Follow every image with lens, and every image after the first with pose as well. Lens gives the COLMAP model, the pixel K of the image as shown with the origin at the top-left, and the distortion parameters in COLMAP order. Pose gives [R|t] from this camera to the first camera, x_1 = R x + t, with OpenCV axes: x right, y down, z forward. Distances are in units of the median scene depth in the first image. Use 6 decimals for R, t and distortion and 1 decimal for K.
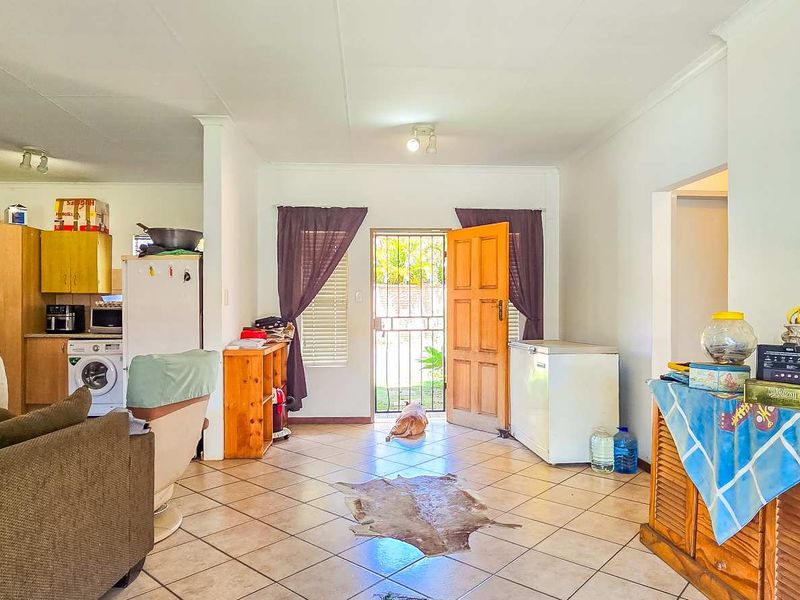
lens RADIAL K [[541.4, 0, 379.9], [0, 541.4, 311.5], [0, 0, 1]] dist [-0.009539, 0.008814]
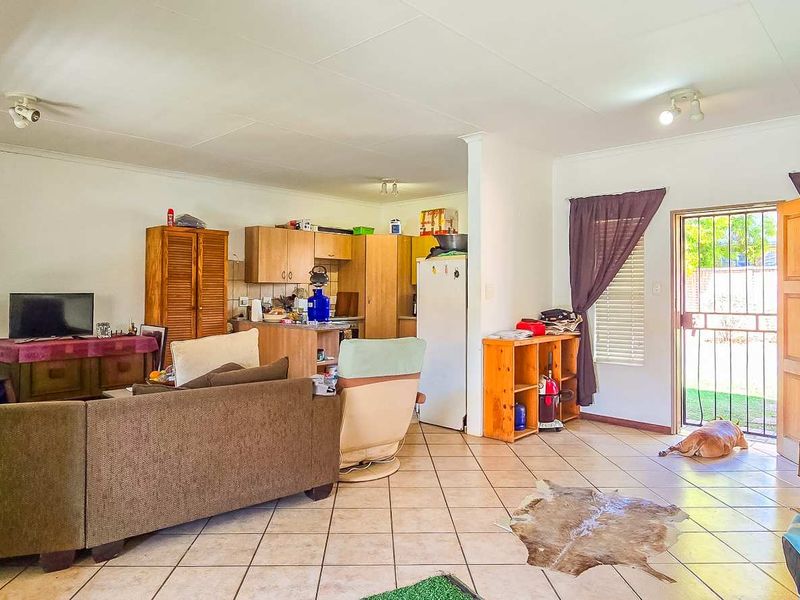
lens RADIAL K [[541.4, 0, 383.6], [0, 541.4, 283.3], [0, 0, 1]] dist [-0.009539, 0.008814]
pose [[0.683812, -0.004713, -0.729643, 0.308415], [-0.008796, 0.999853, -0.014701, -0.019894], [0.729606, 0.016470, 0.683670, 0.065122]]
